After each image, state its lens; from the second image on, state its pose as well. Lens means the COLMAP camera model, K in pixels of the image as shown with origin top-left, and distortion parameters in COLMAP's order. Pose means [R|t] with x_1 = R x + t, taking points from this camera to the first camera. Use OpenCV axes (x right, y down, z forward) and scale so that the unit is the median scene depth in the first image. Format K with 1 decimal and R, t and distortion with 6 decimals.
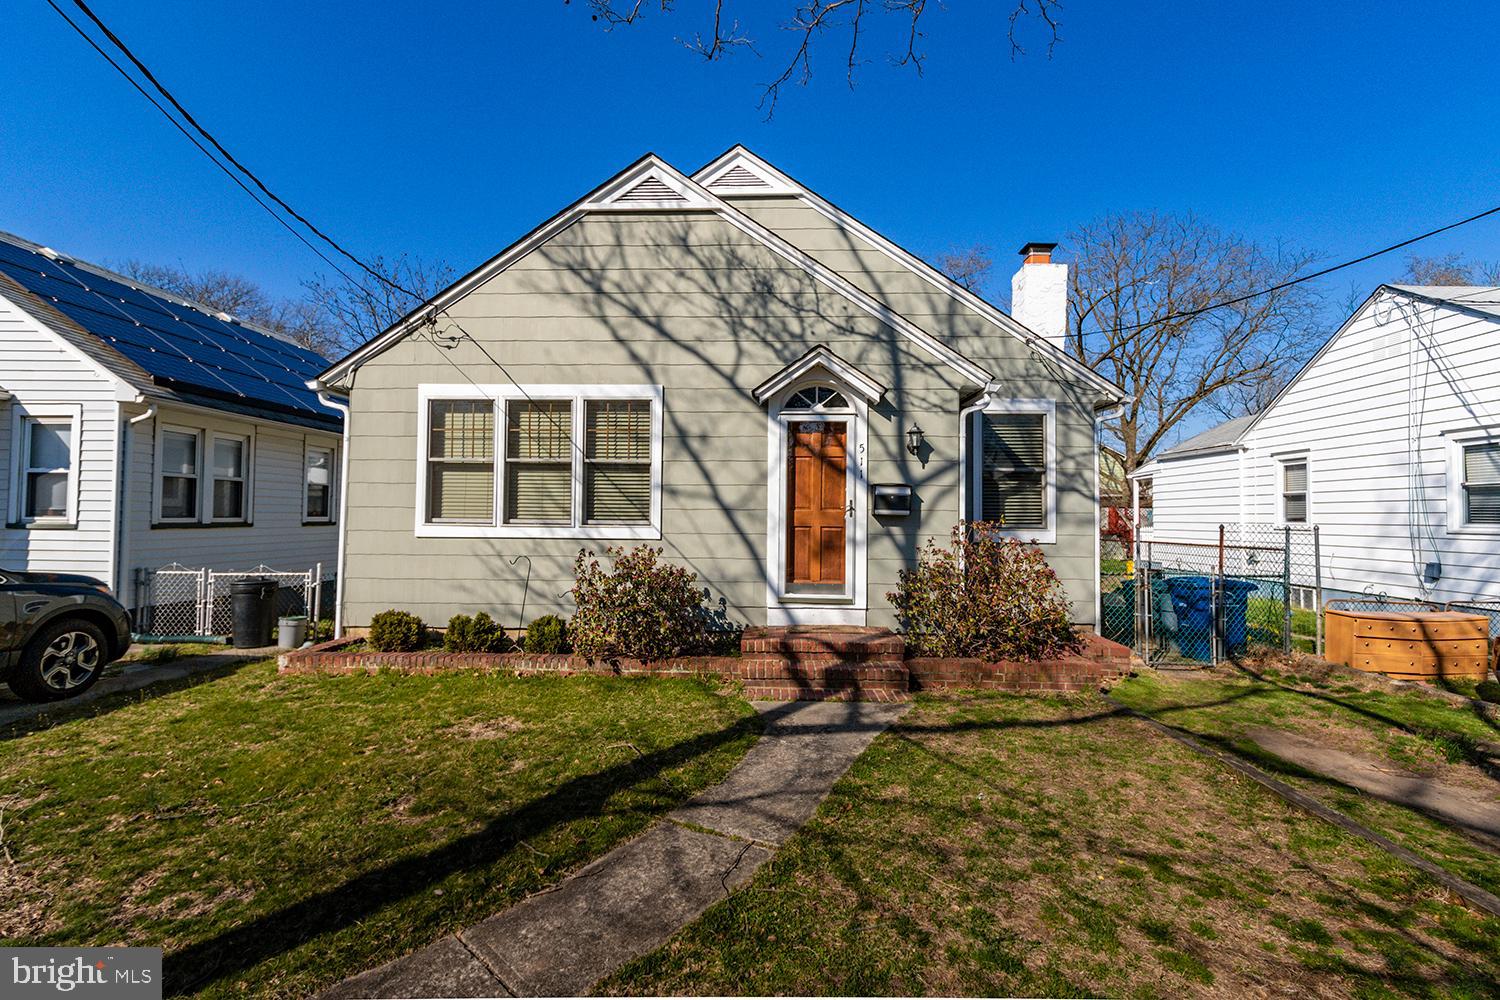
lens RADIAL K [[699.9, 0, 725.5], [0, 699.9, 496.9], [0, 0, 1]] dist [0.003063, 0.000343]
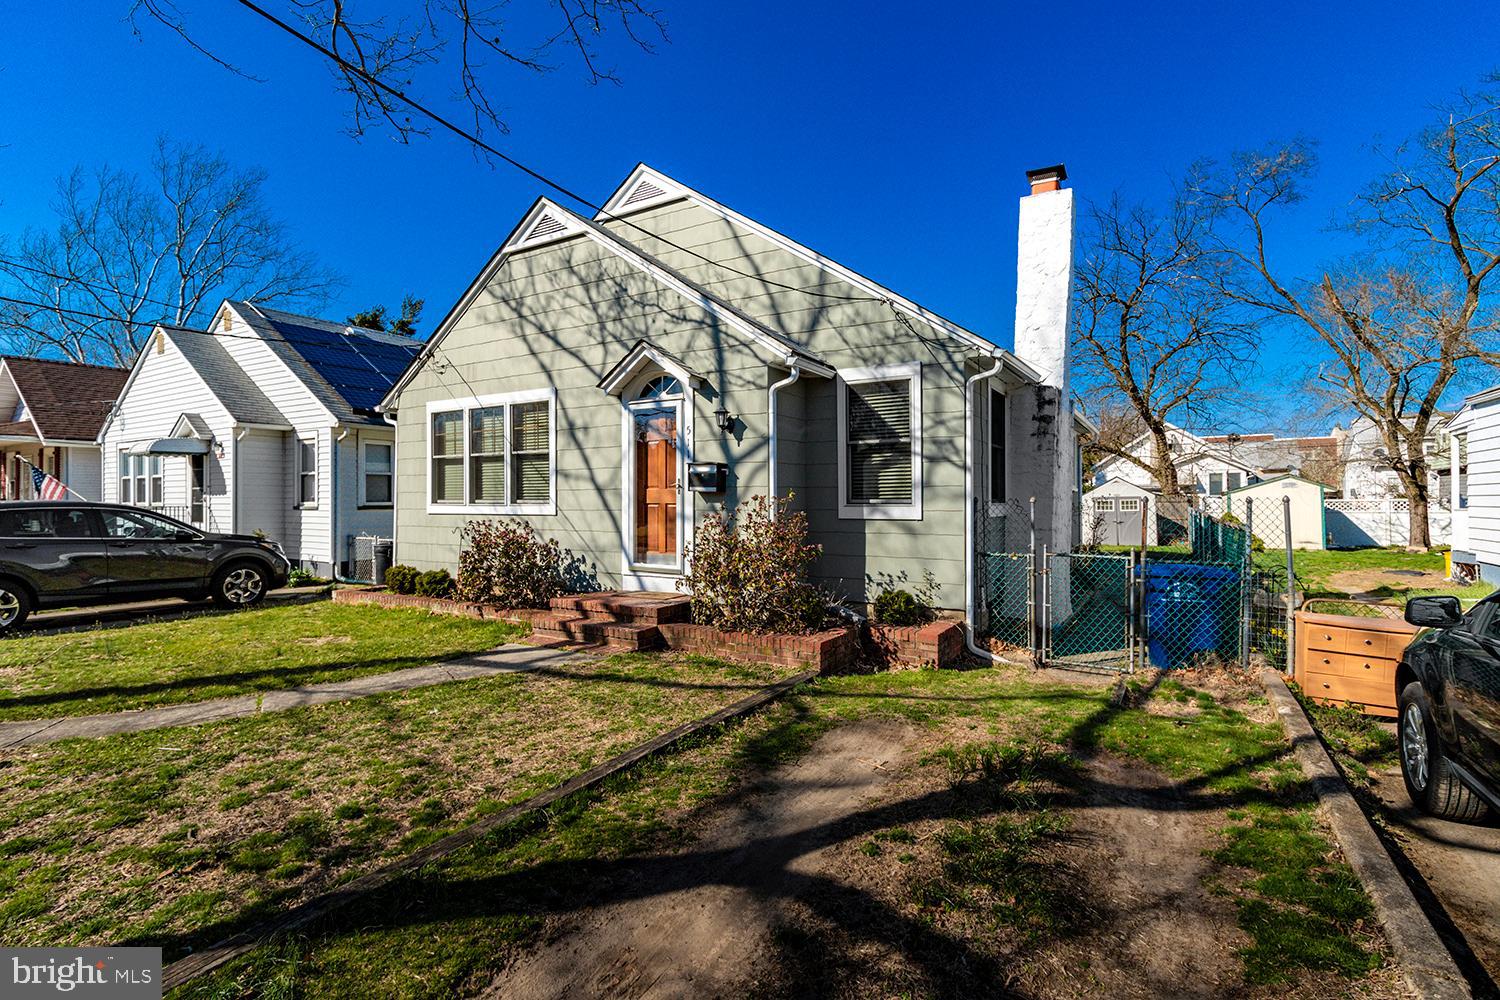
lens RADIAL K [[699.9, 0, 725.5], [0, 699.9, 496.9], [0, 0, 1]] dist [0.003063, 0.000343]
pose [[0.872824, -0.014069, -0.487832, 0.745657], [0.025580, 0.999529, 0.016942, 0.016212], [0.487364, -0.027266, 0.872773, 0.084459]]
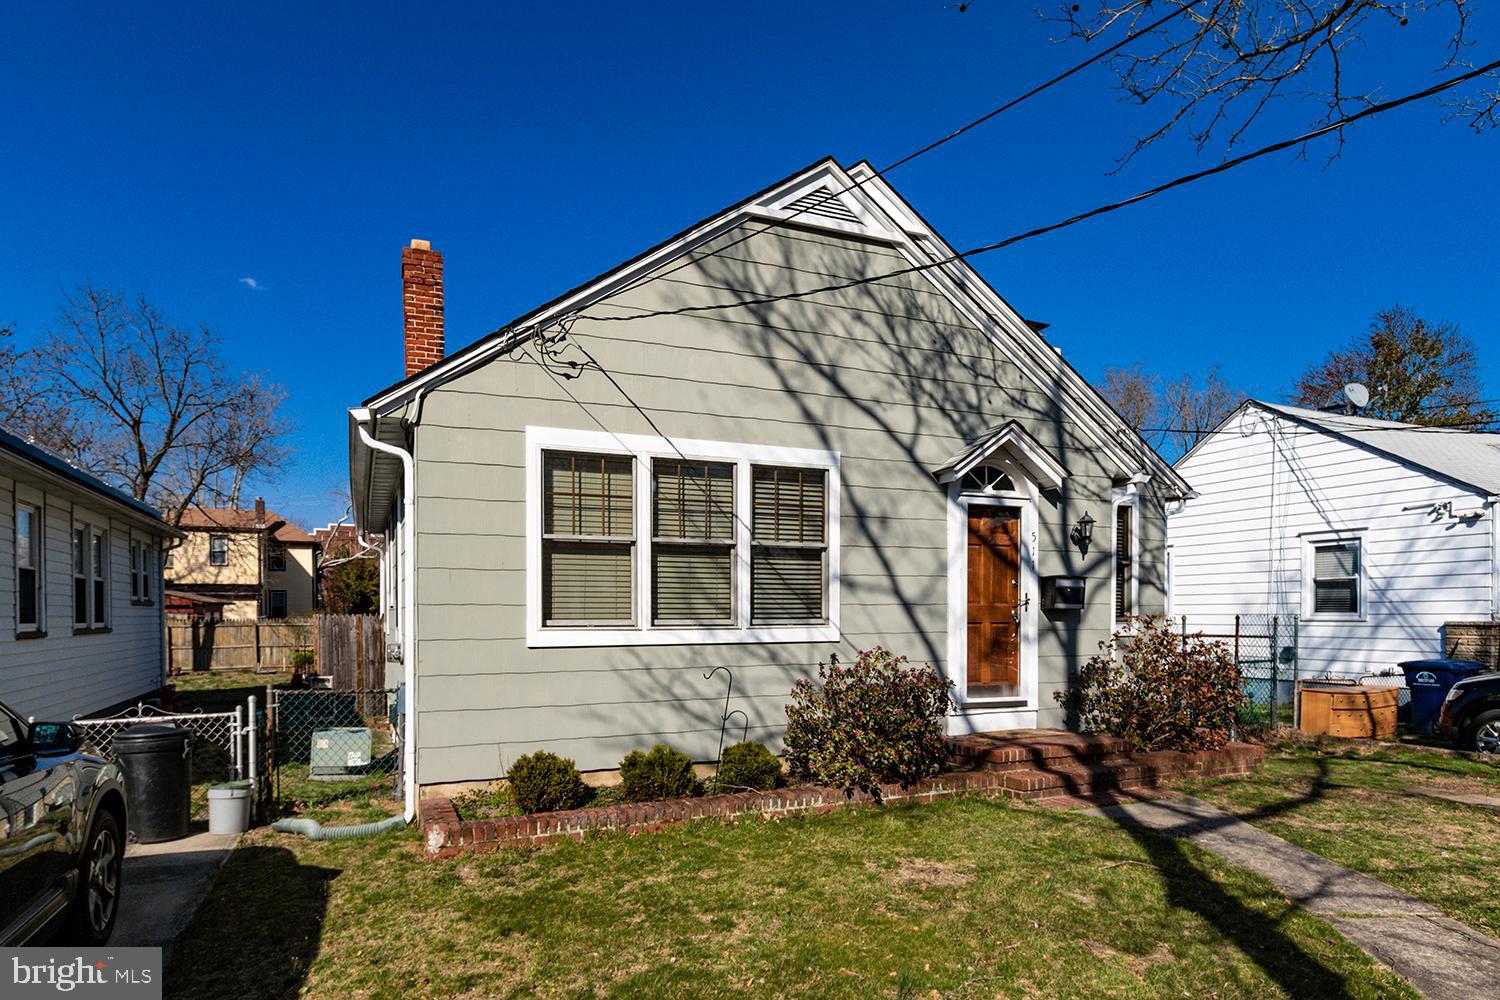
lens RADIAL K [[887.2, 0, 745.4], [0, 887.2, 632.8], [0, 0, 1]] dist [0.008517, 0.000343]
pose [[0.894696, -0.021277, 0.446168, -0.651895], [-0.001116, 0.998755, 0.049867, -0.001712], [-0.446674, -0.045113, 0.893559, 0.117008]]
